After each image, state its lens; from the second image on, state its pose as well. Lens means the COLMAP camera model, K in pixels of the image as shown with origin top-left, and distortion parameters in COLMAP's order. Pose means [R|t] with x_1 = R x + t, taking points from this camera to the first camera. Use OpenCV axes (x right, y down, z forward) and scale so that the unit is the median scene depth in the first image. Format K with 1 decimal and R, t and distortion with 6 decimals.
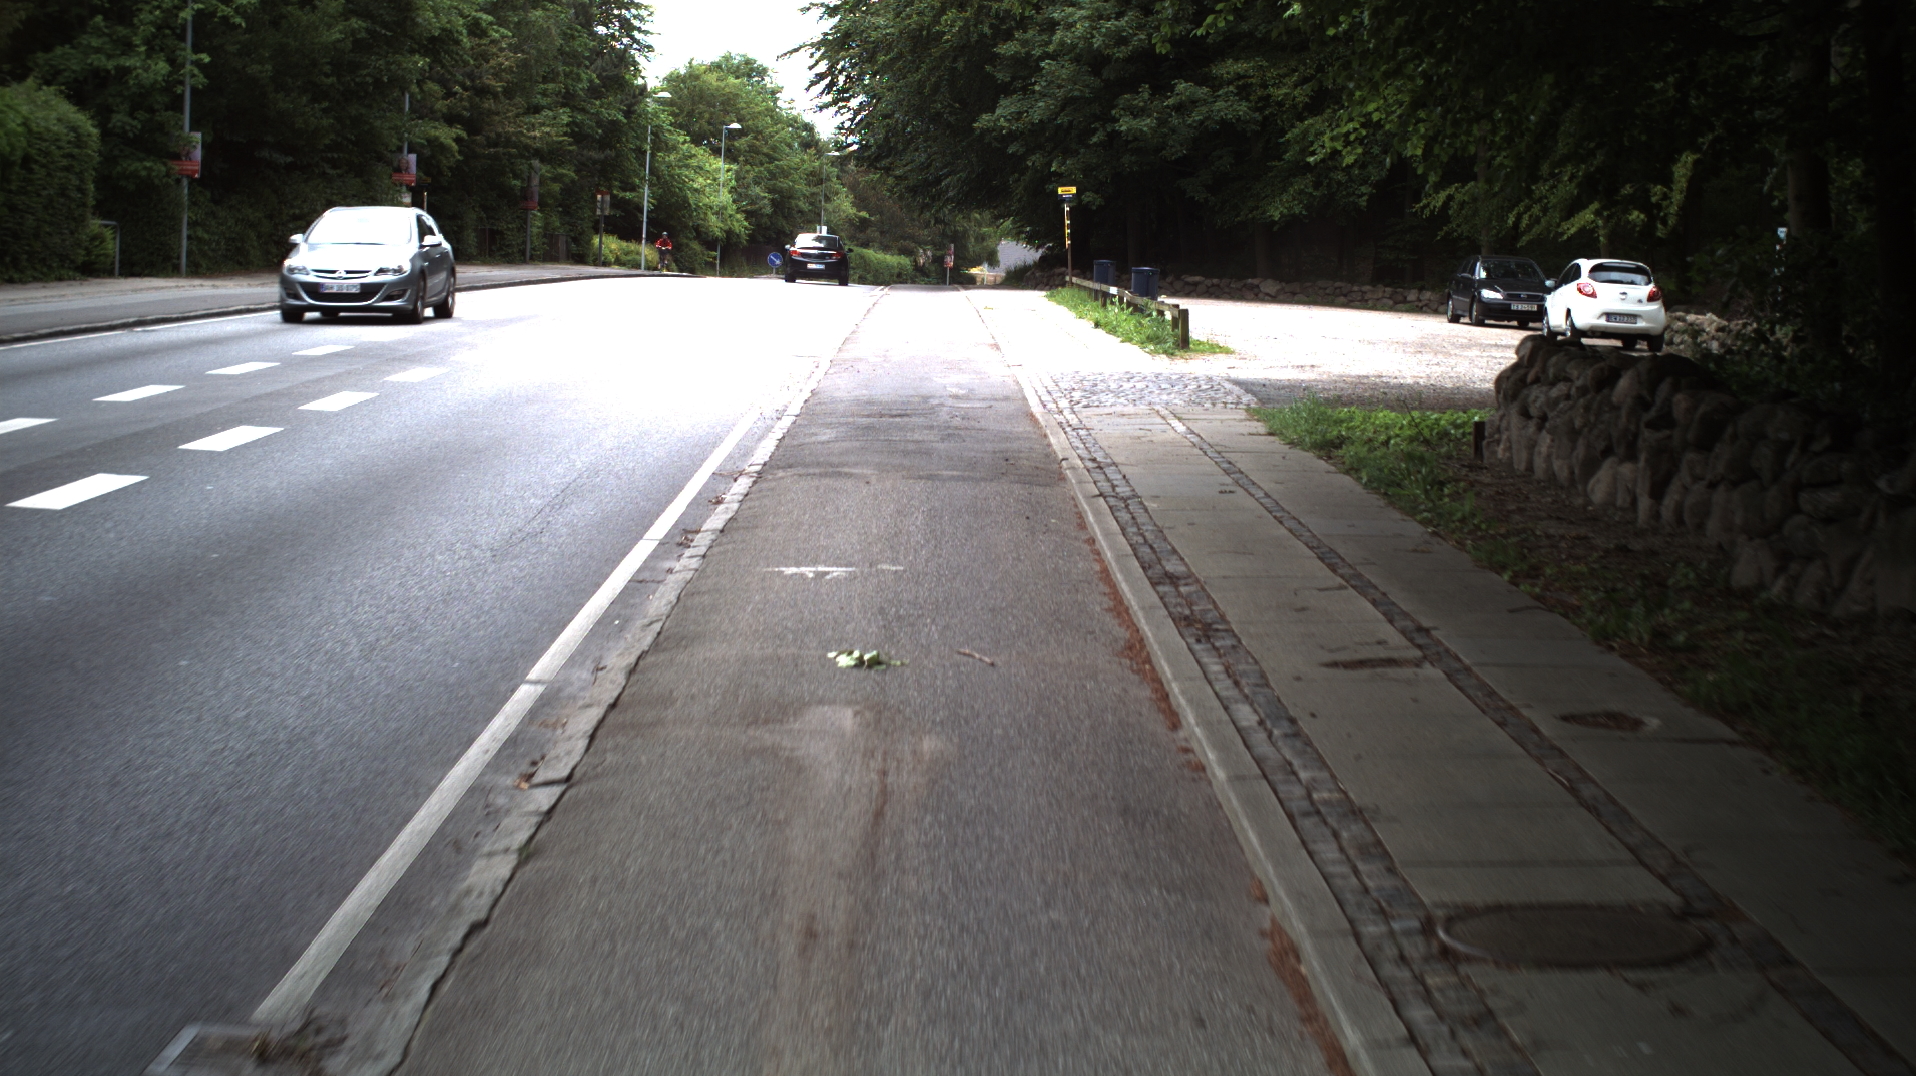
lens RADIAL K [[3537.2, 0, 958.0], [0, 3537.2, 538.0], [0, 0, 1]] dist [-0.275205, 0.156544]
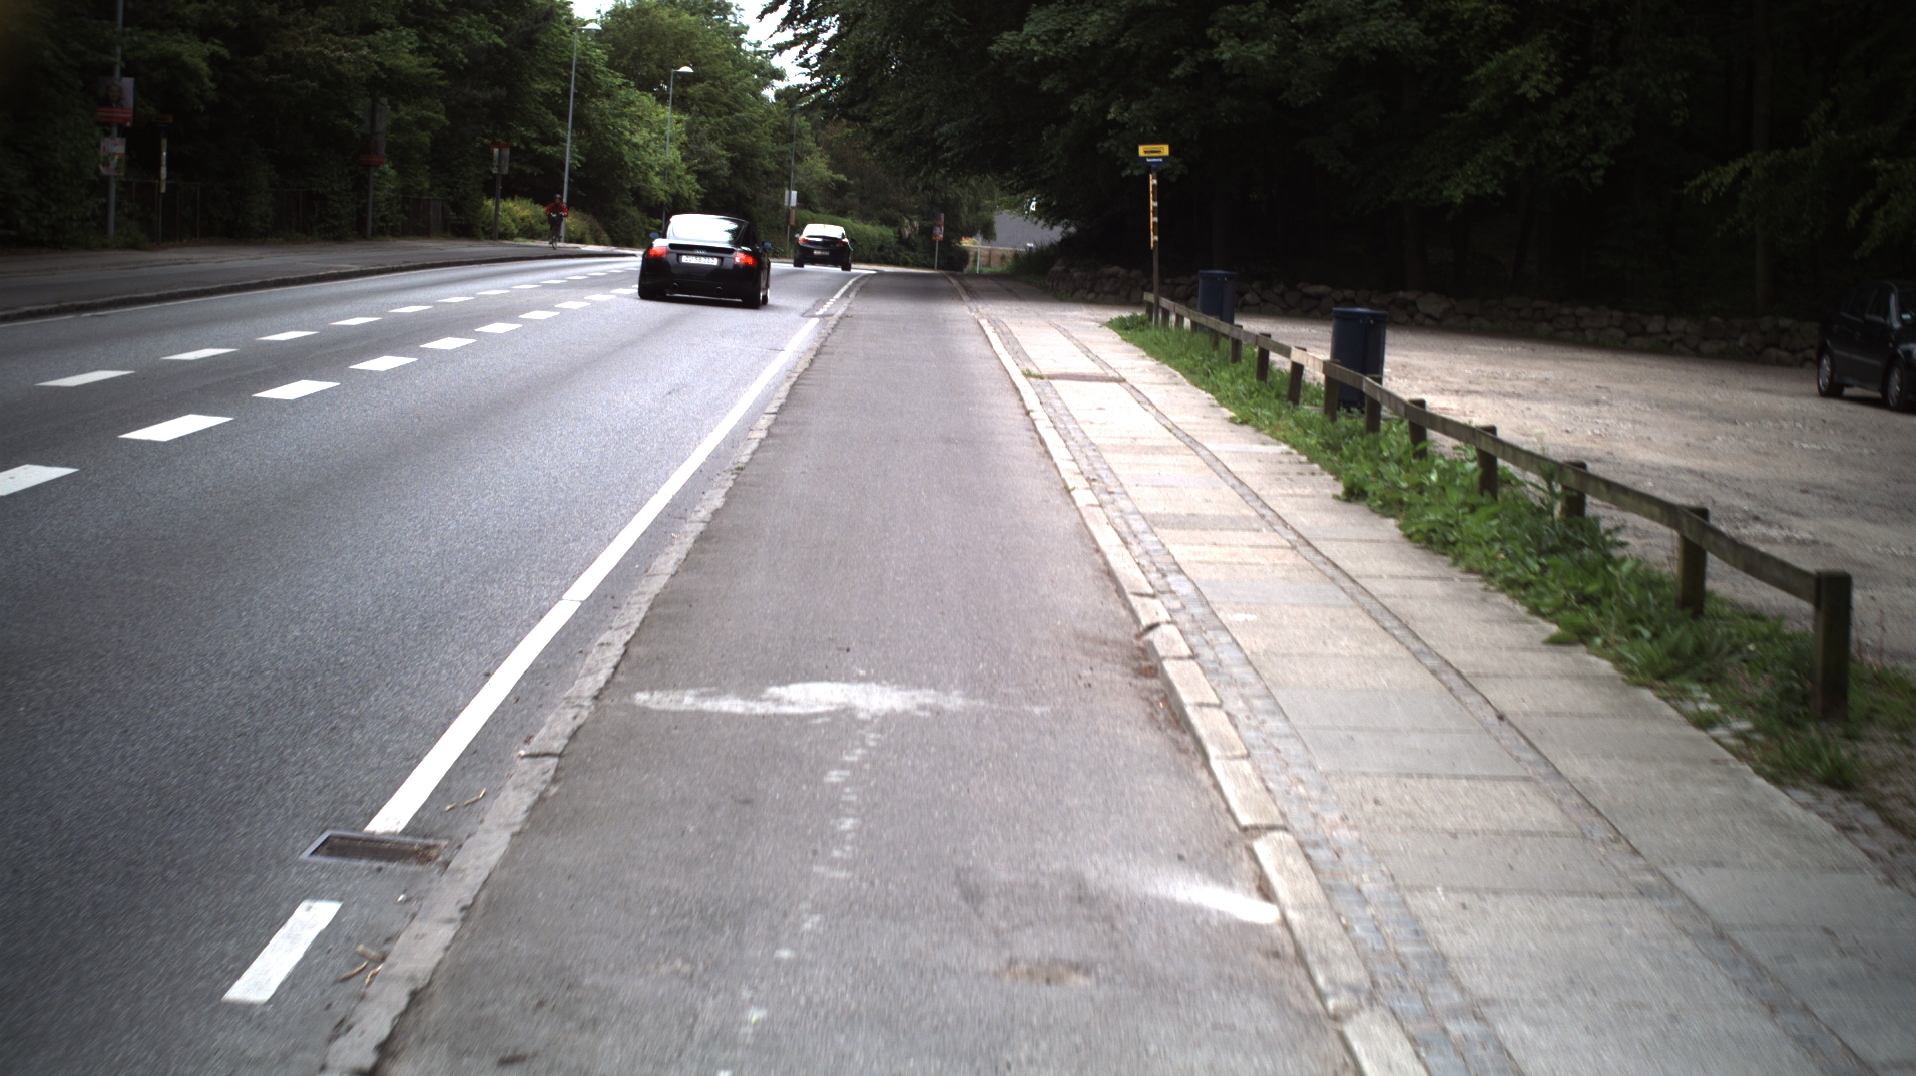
lens RADIAL K [[3537.2, 0, 958.0], [0, 3537.2, 538.0], [0, 0, 1]] dist [-0.275205, 0.156544]
pose [[0.999805, 0.018911, 0.005741, -0.003540], [-0.018970, 0.999766, 0.010383, -0.033850], [-0.005543, -0.010490, 0.999930, 0.353961]]
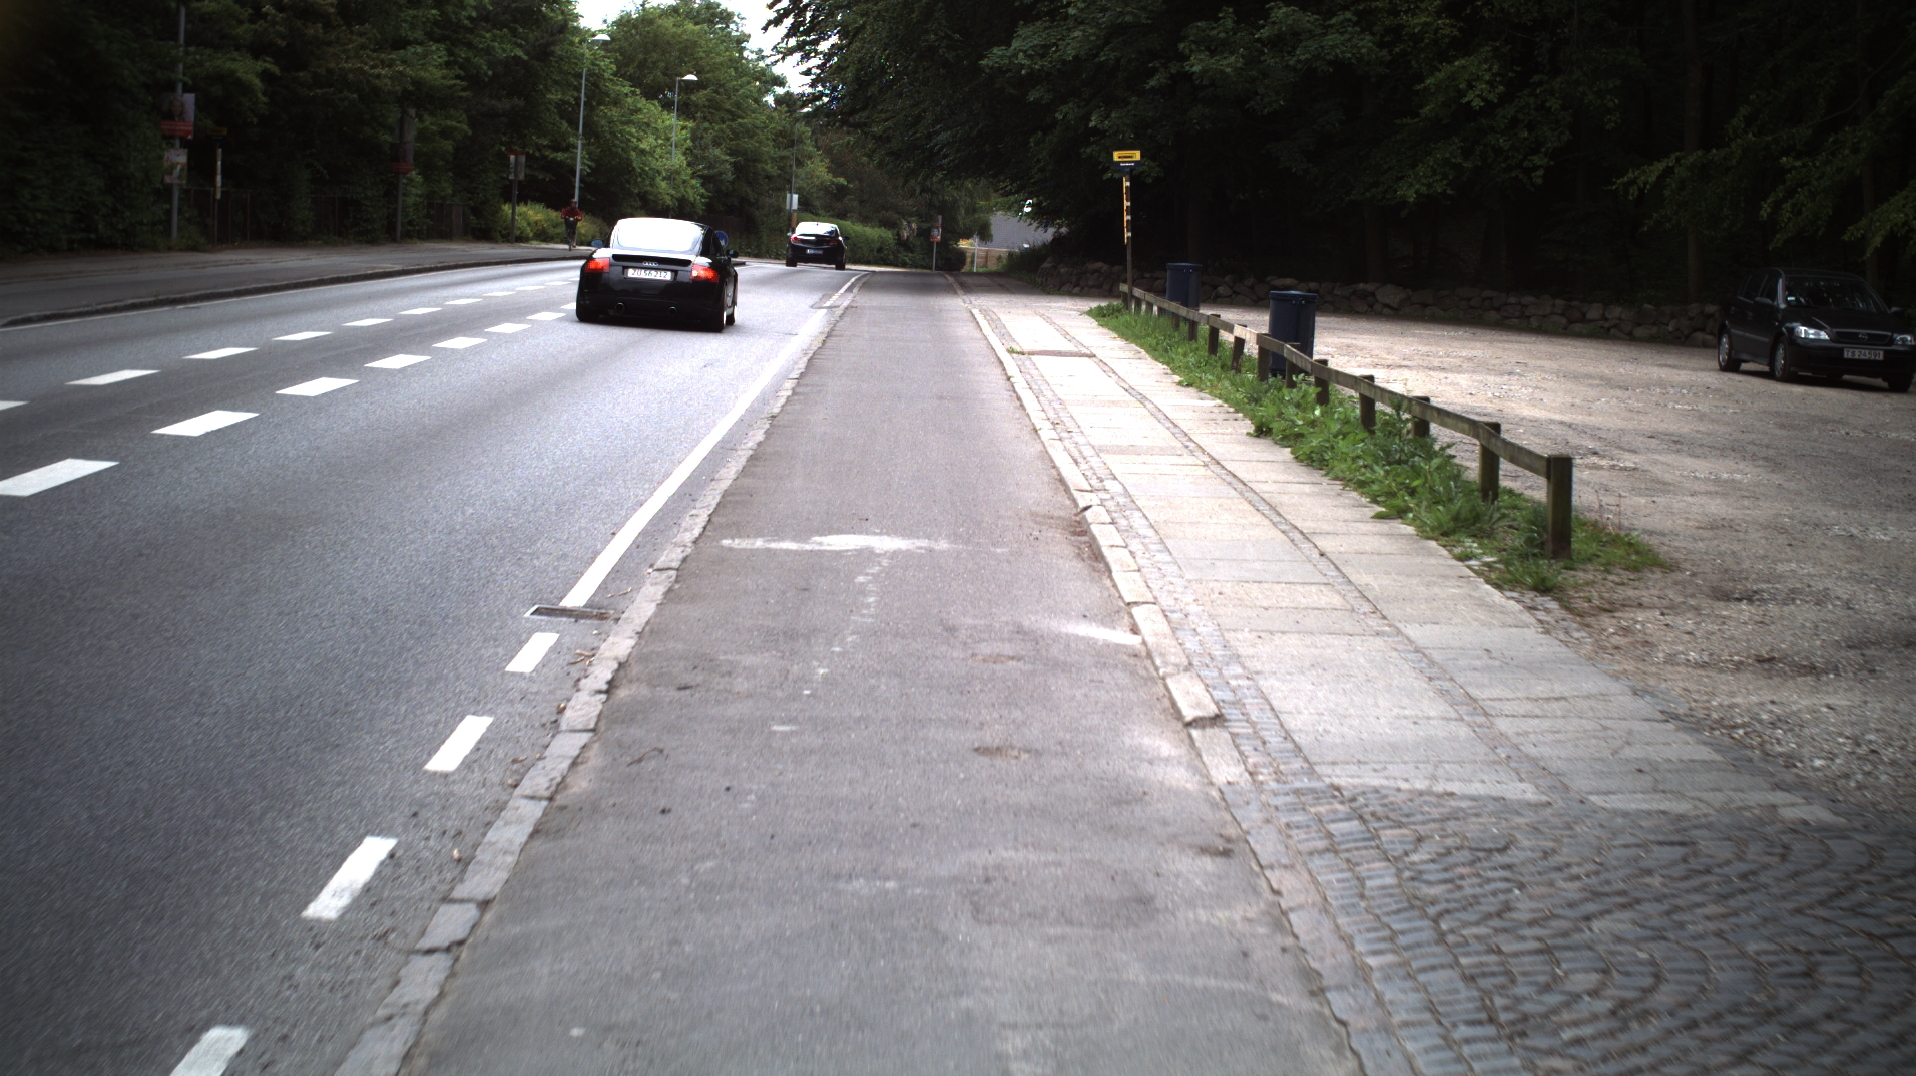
lens RADIAL K [[3537.2, 0, 958.0], [0, 3537.2, 538.0], [0, 0, 1]] dist [-0.275205, 0.156544]
pose [[0.999900, 0.012939, 0.005695, -0.003018], [-0.012993, 0.999869, 0.009602, -0.028587], [-0.005570, -0.009675, 0.999938, 0.294946]]
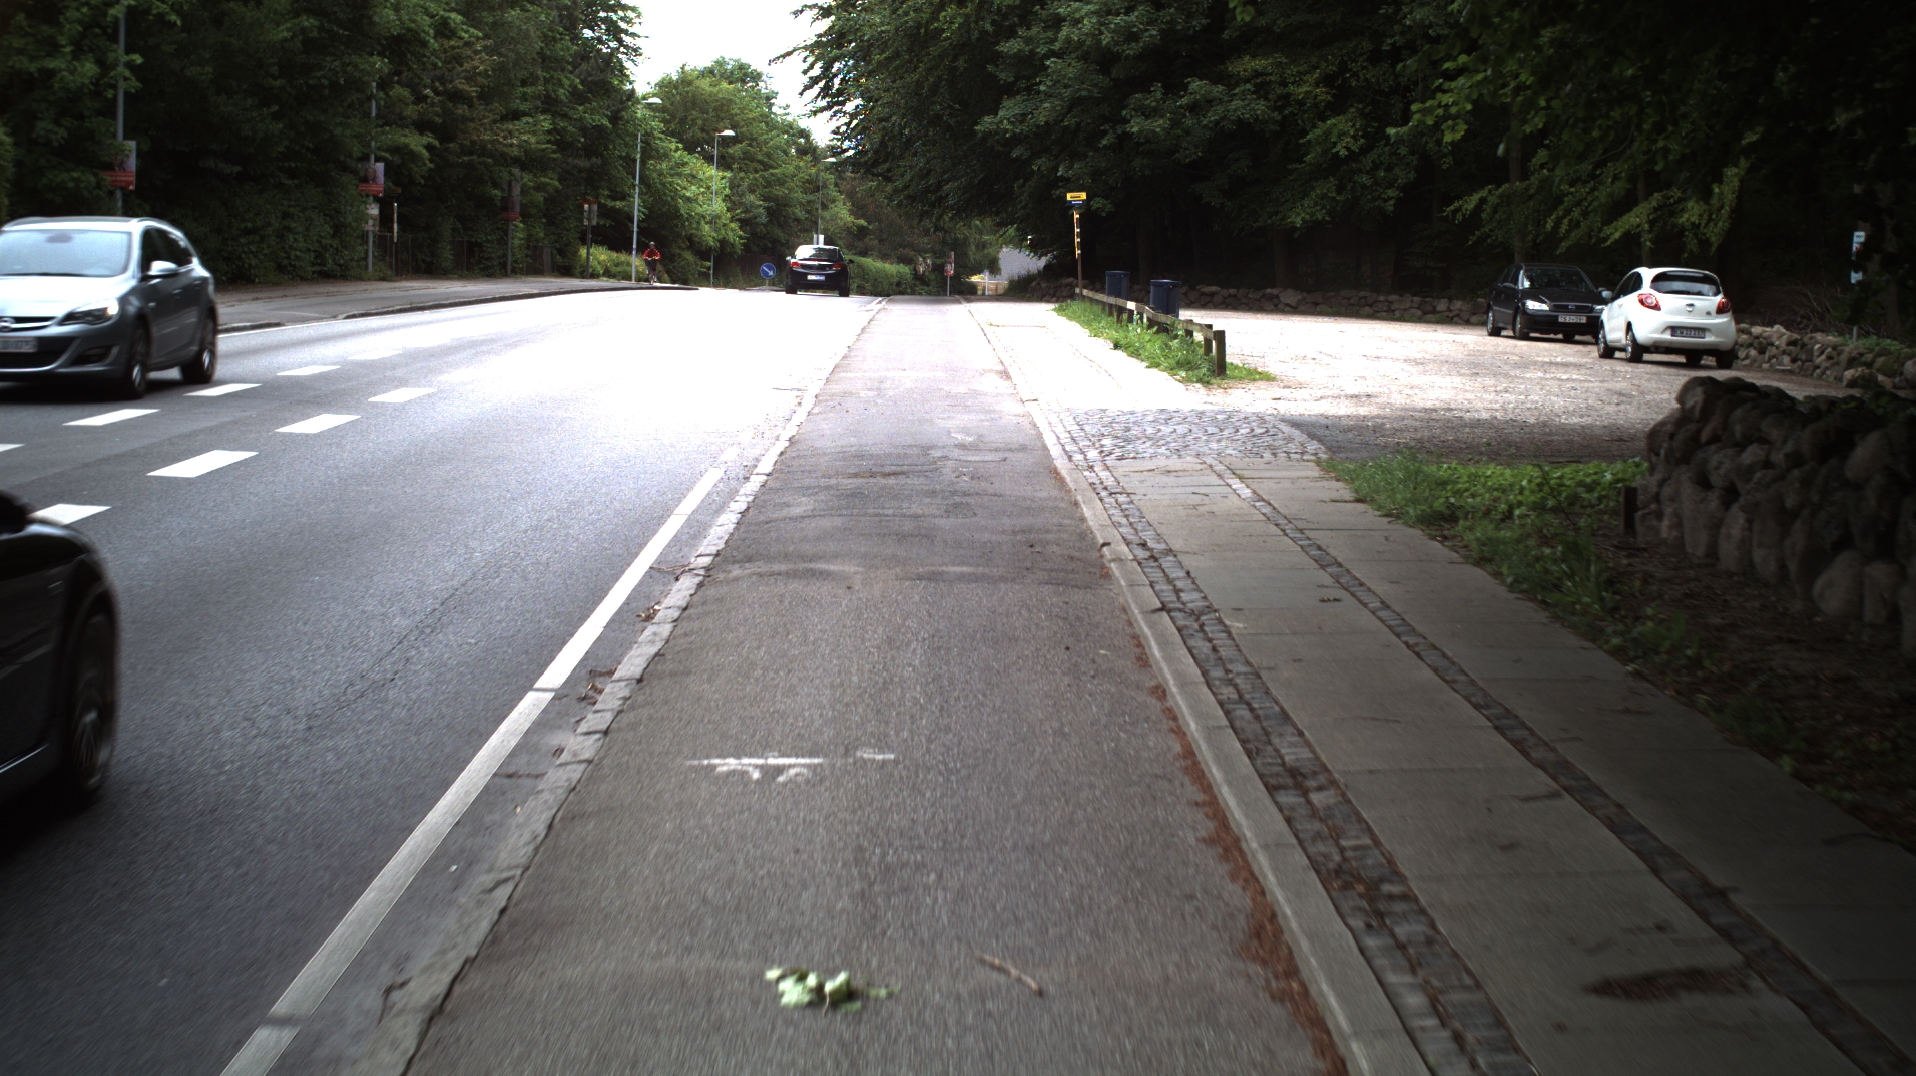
lens RADIAL K [[3537.2, 0, 958.0], [0, 3537.2, 538.0], [0, 0, 1]] dist [-0.275205, 0.156544]
pose [[0.999974, -0.007169, -0.000506, -0.000479], [0.007168, 0.999973, -0.001856, -0.005833], [0.000519, 0.001853, 0.999998, 0.058729]]
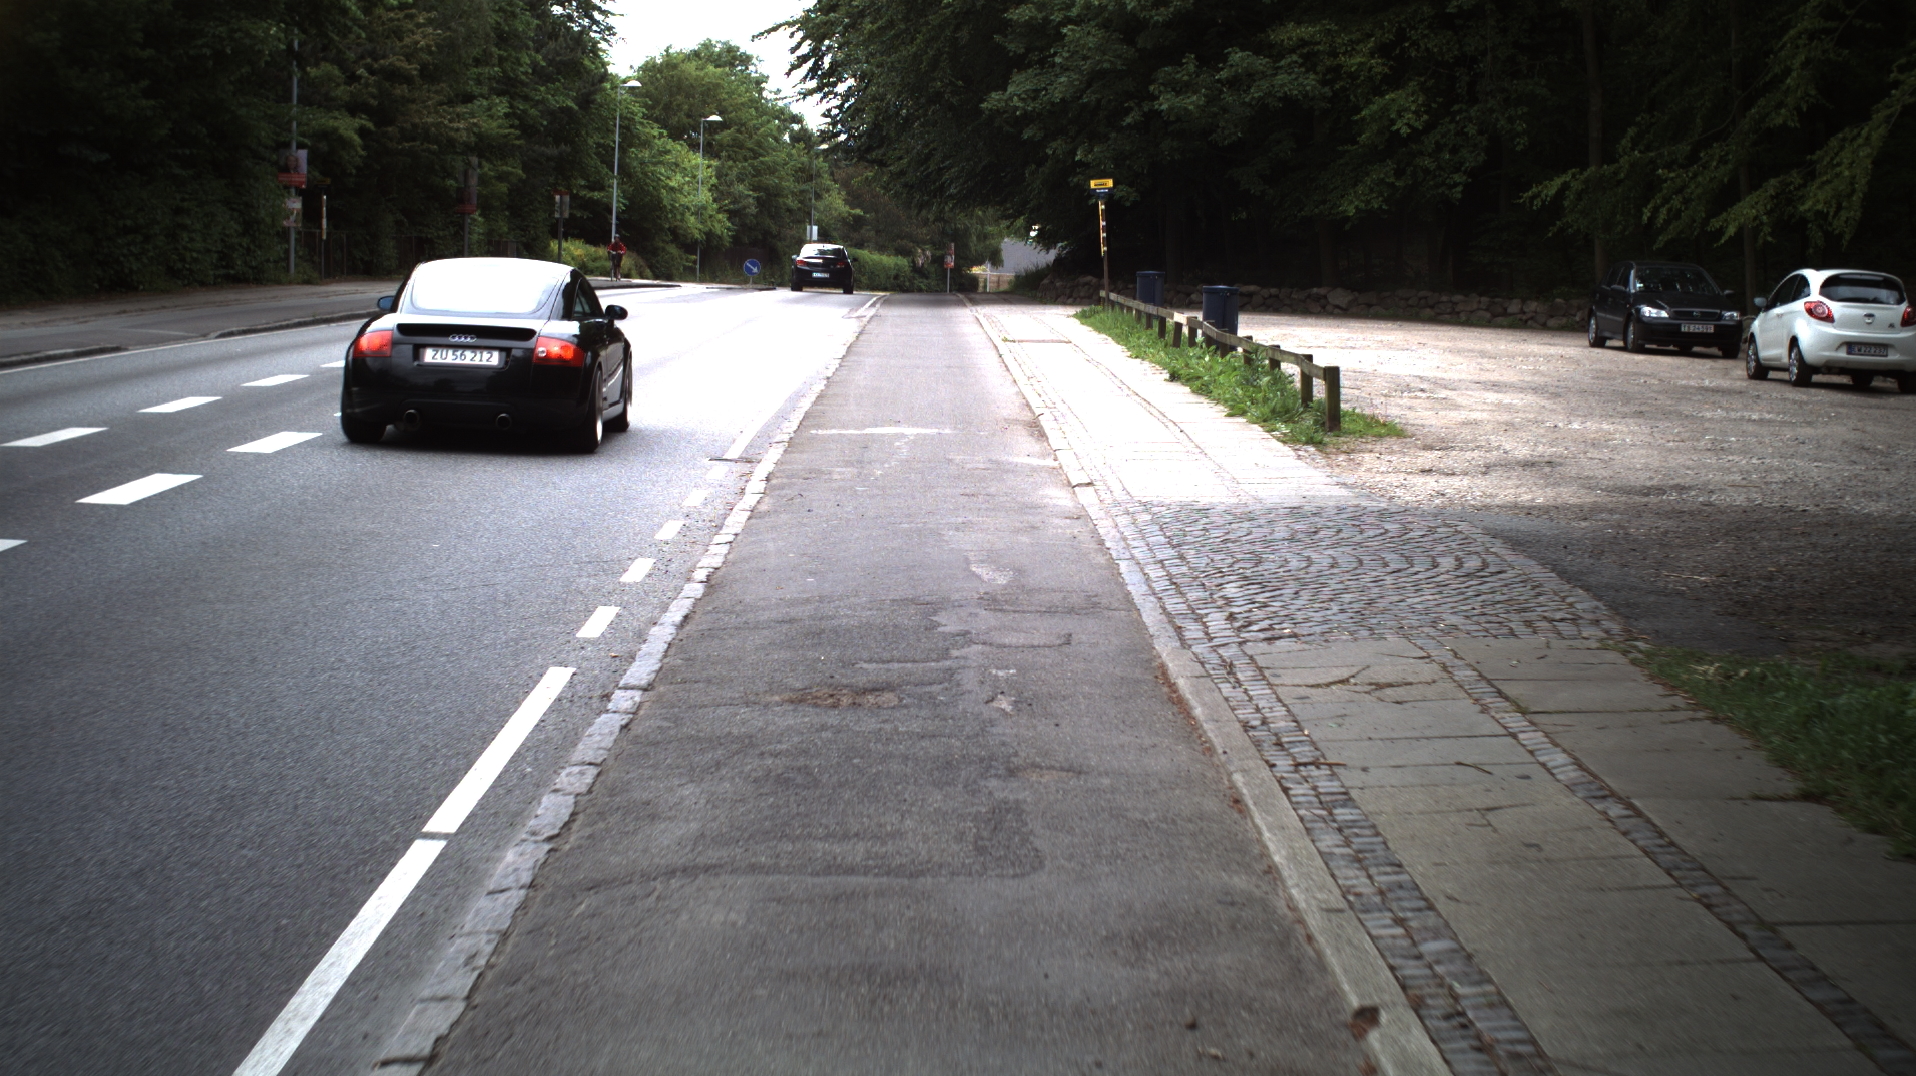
lens RADIAL K [[3537.2, 0, 958.0], [0, 3537.2, 538.0], [0, 0, 1]] dist [-0.275205, 0.156544]
pose [[0.999932, -0.011649, -0.000540, -0.001738], [0.011650, 0.999931, 0.001332, -0.017342], [0.000524, -0.001338, 0.999999, 0.176757]]
